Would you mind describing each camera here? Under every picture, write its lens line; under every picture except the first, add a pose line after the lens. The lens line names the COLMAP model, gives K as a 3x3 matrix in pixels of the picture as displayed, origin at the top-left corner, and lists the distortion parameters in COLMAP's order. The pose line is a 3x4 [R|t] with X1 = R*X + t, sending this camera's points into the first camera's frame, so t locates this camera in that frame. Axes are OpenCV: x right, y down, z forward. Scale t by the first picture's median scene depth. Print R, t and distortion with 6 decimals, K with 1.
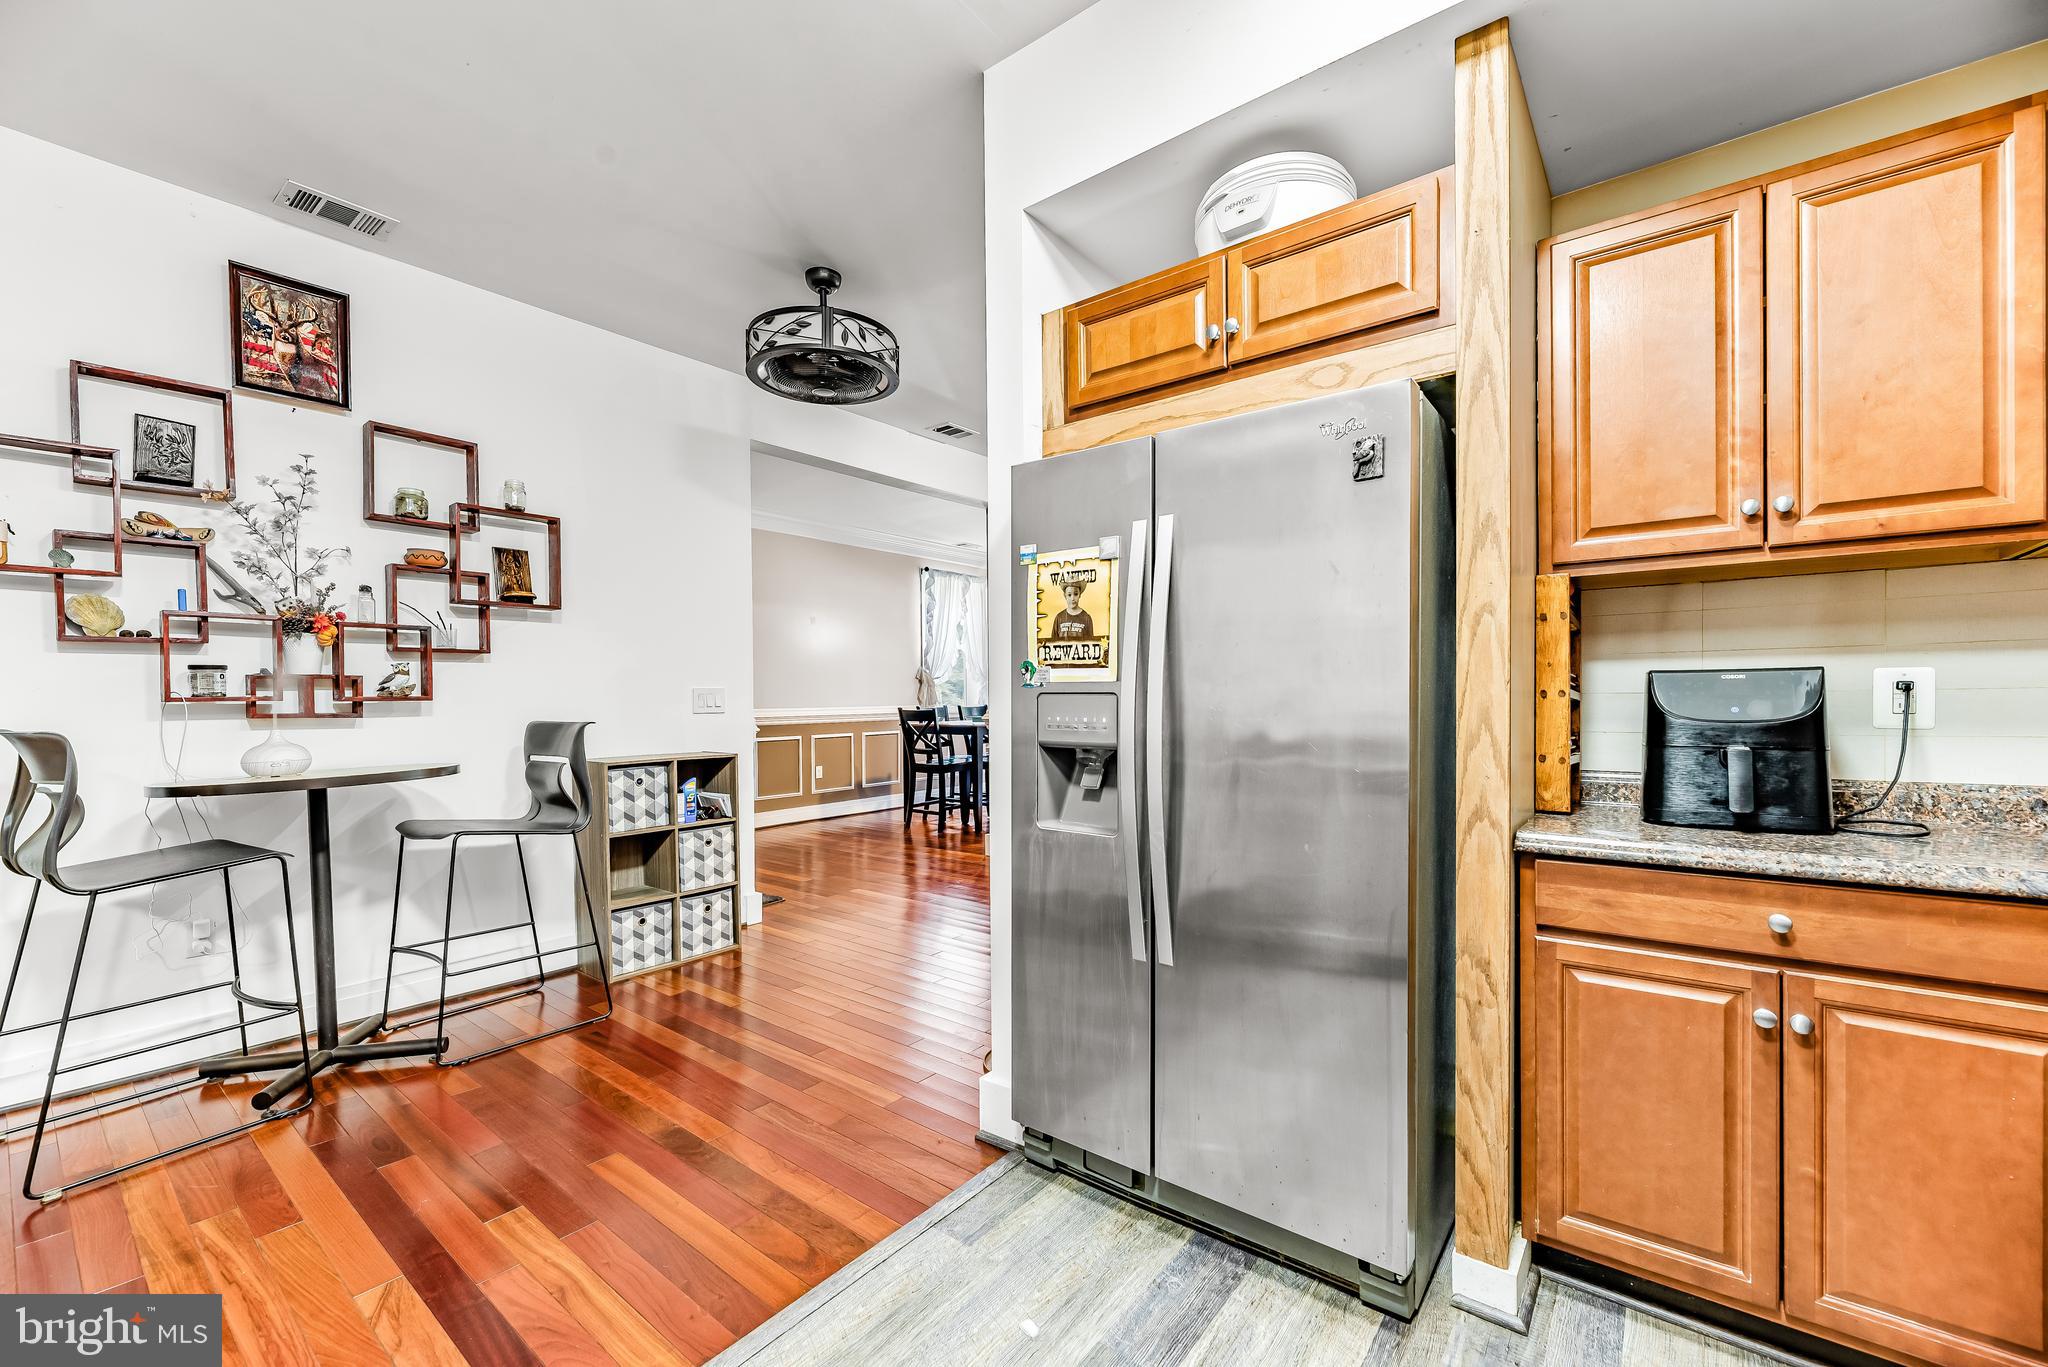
lens RADIAL K [[836.5, 0, 1016.4], [0, 836.5, 699.6], [0, 0, 1]] dist [0.008196, 0.000236]
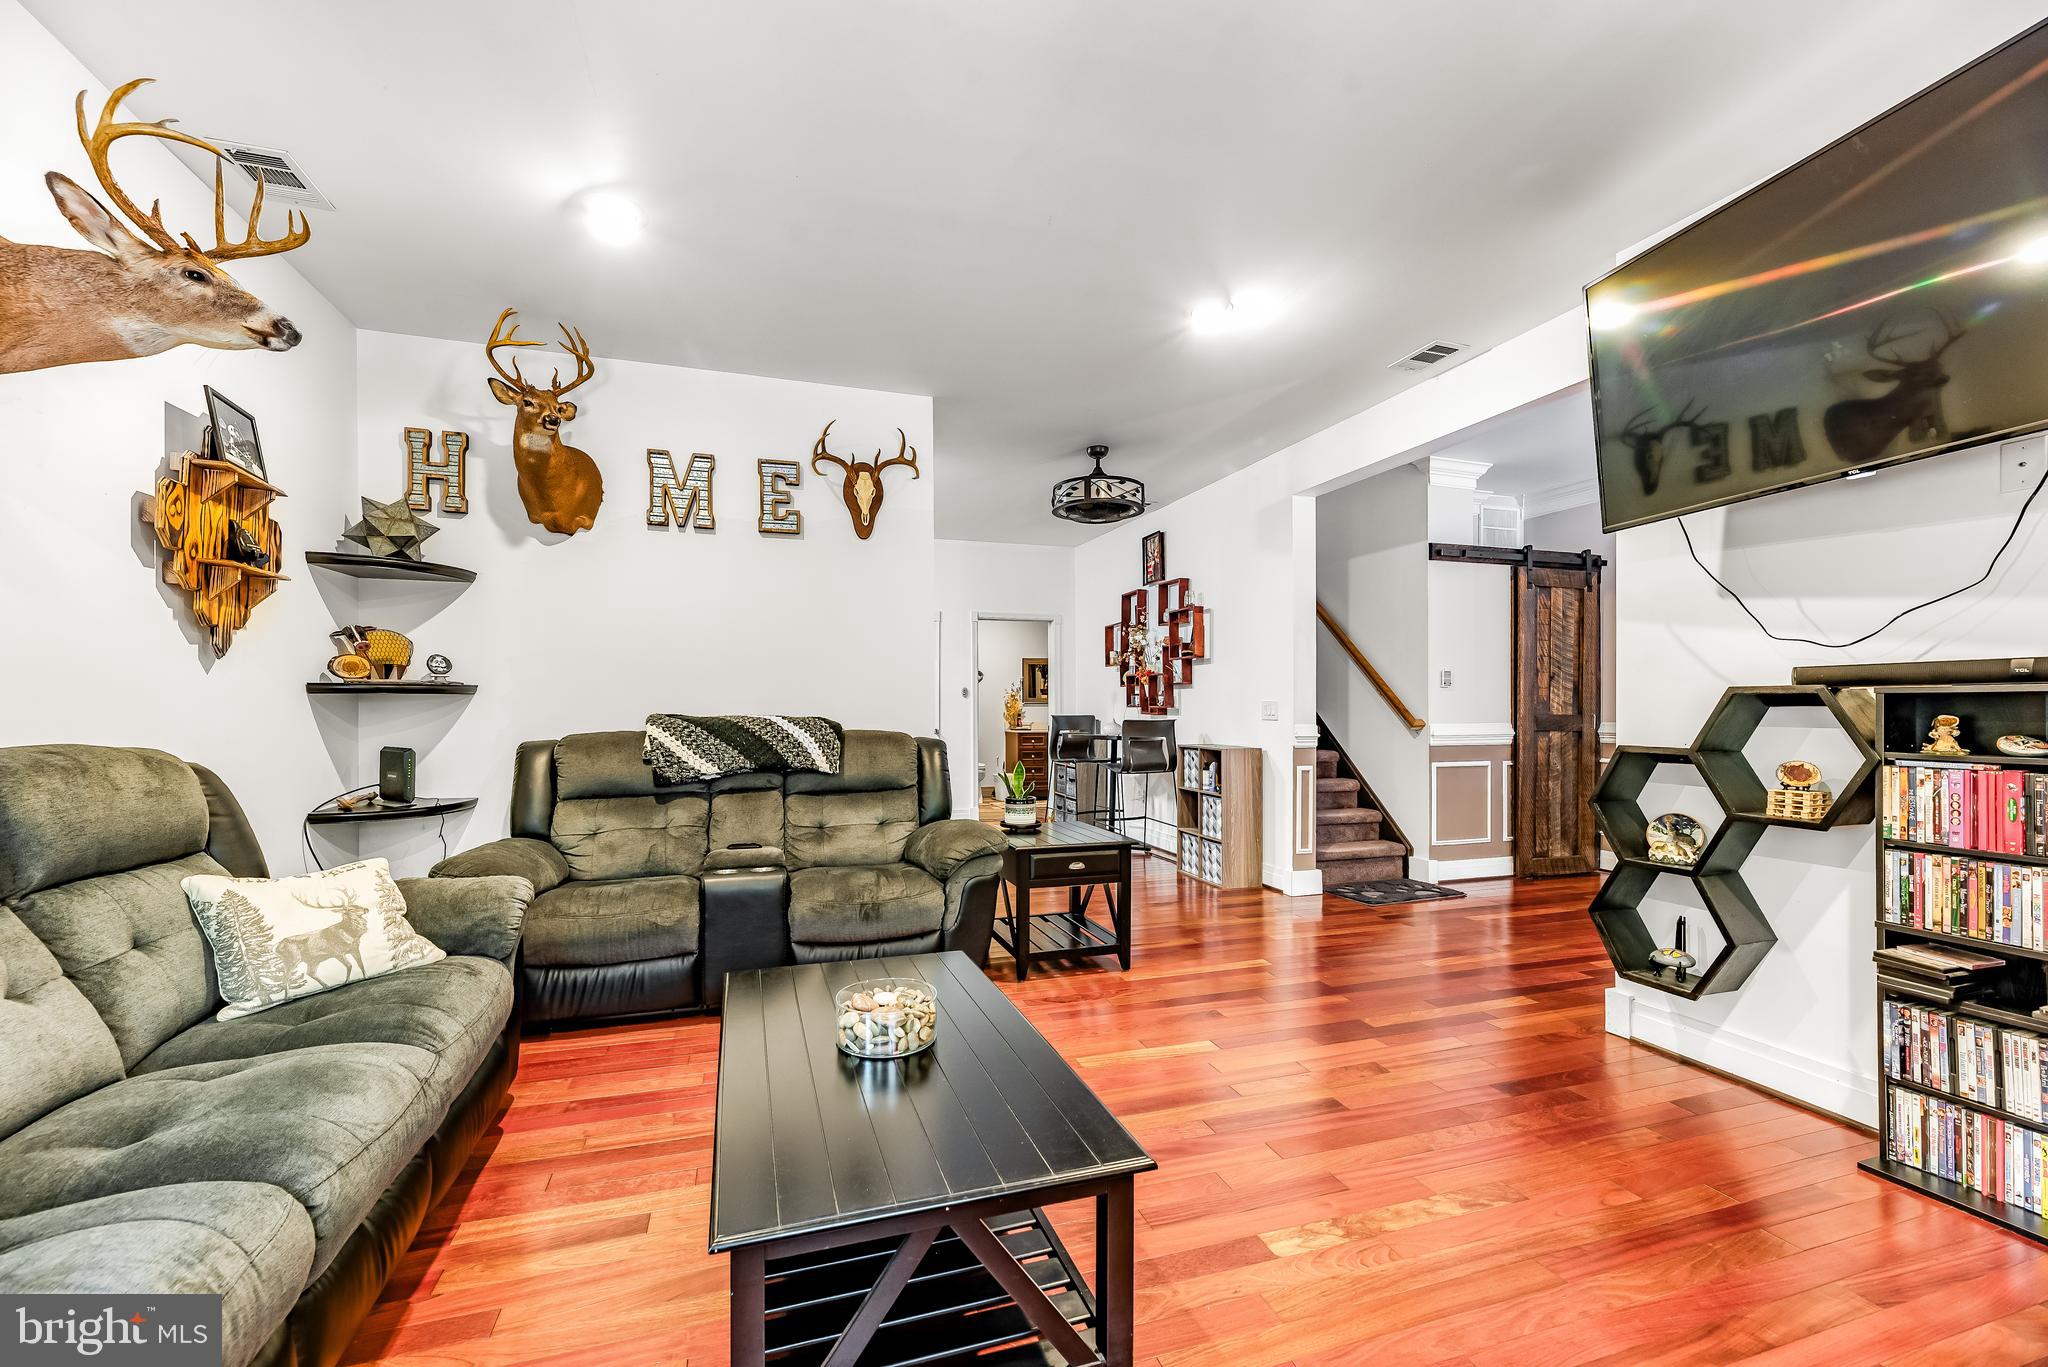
lens RADIAL K [[841.9, 0, 1025.4], [0, 841.9, 693.2], [0, 0, 1]] dist [0.000940, -0.000094]
pose [[-0.547761, -0.005669, -0.836616, 1.309841], [-0.001576, 0.999982, -0.005744, -0.024726], [0.836633, -0.001828, -0.547760, 1.925889]]
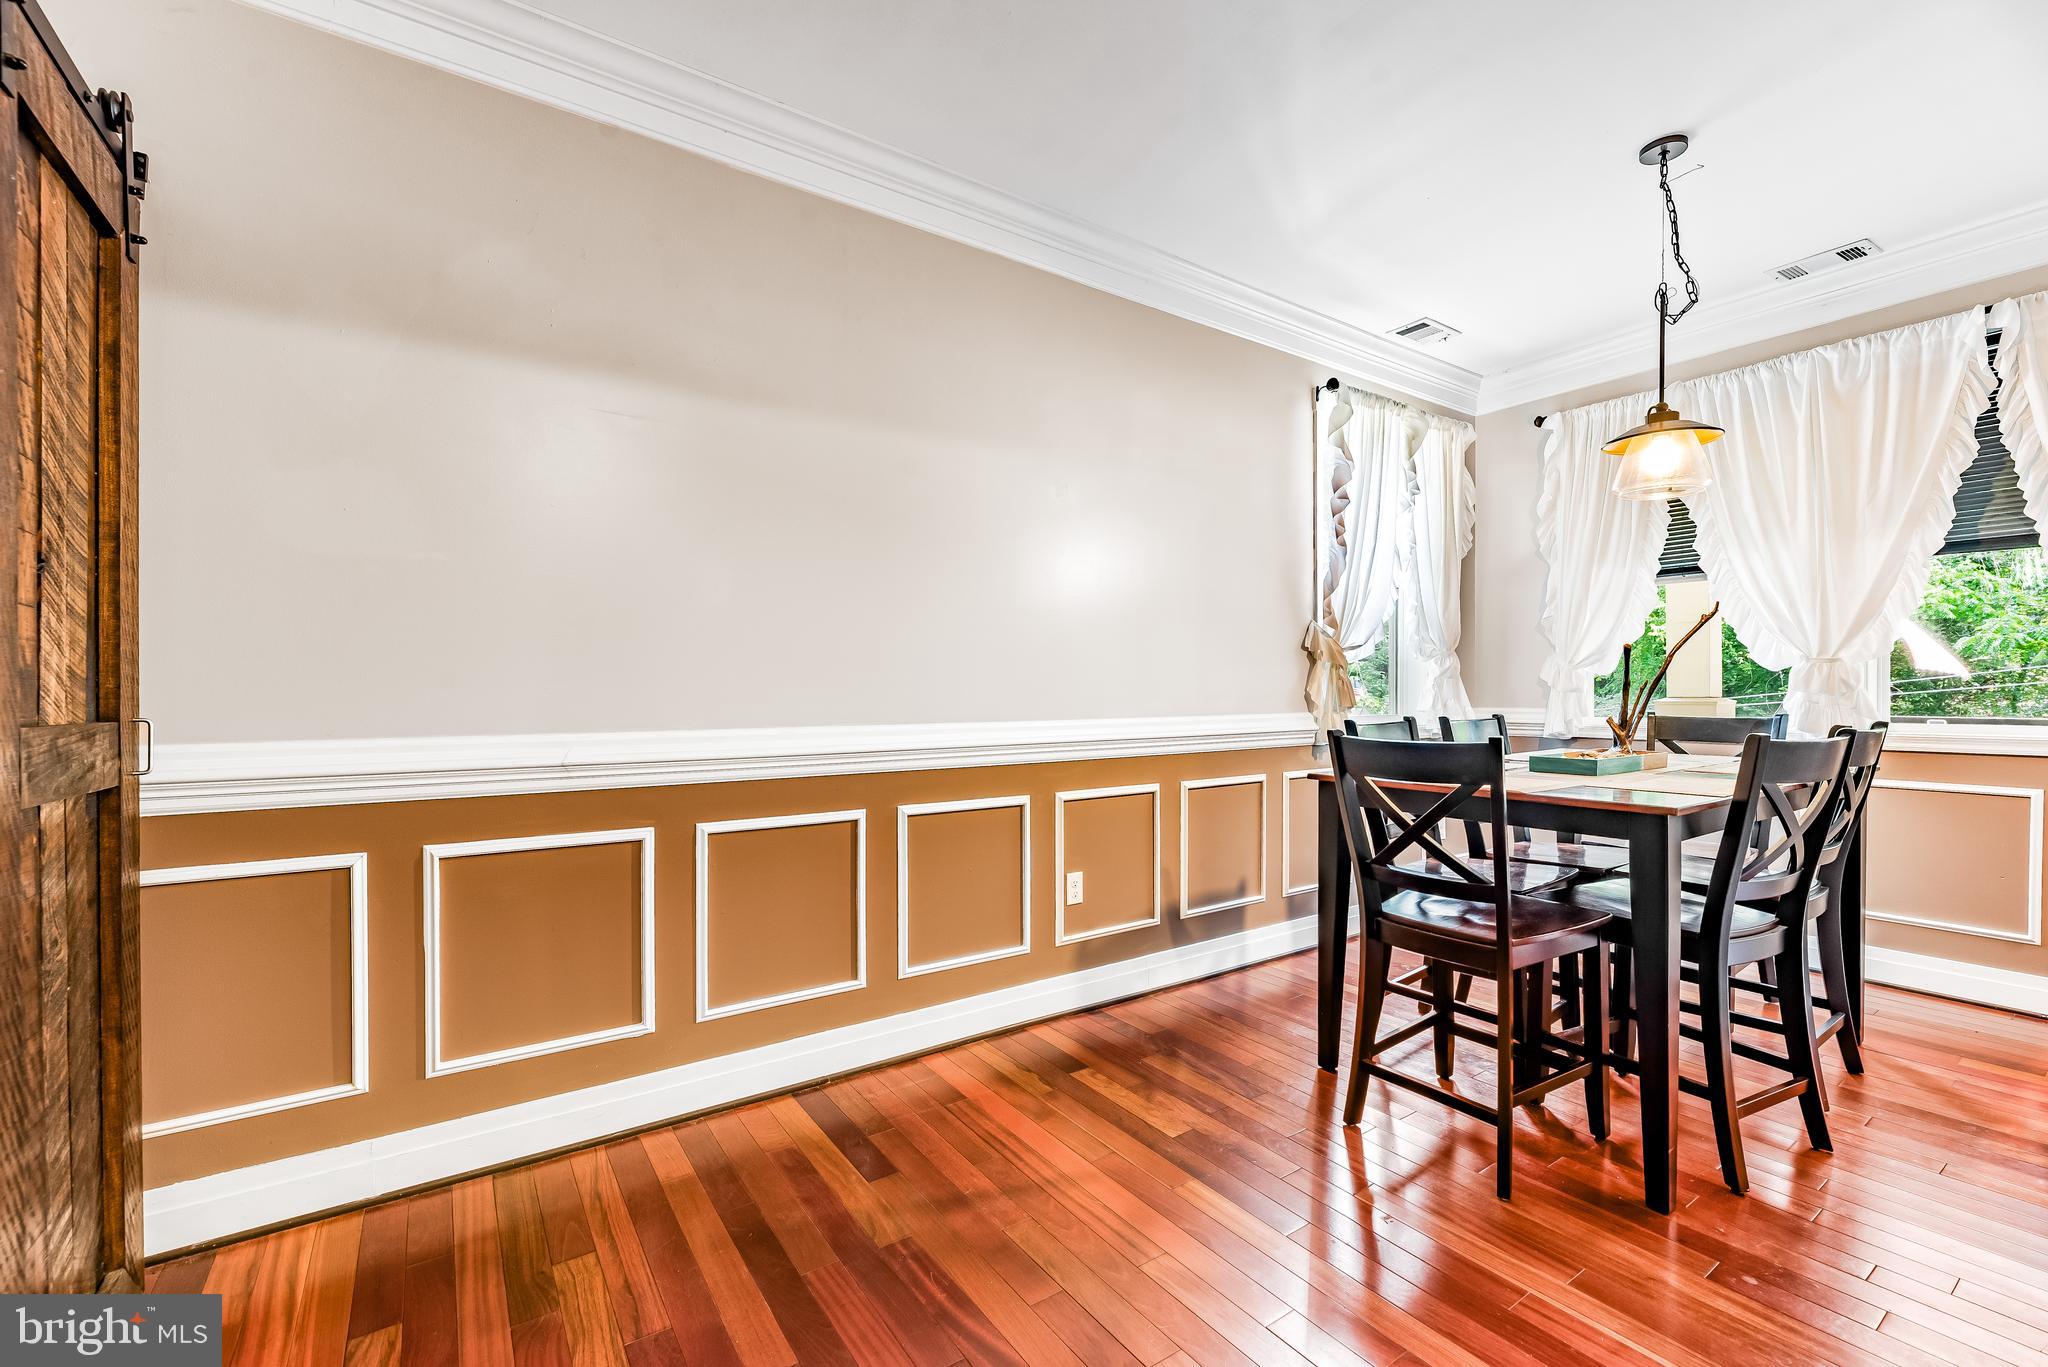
lens RADIAL K [[841.9, 0, 1025.4], [0, 841.9, 693.2], [0, 0, 1]] dist [0.000940, -0.000094]
pose [[0.955550, 0.005676, -0.294775, -0.375833], [-0.006423, 0.999978, -0.001568, -0.004696], [0.294759, 0.003392, 0.955566, 1.627700]]
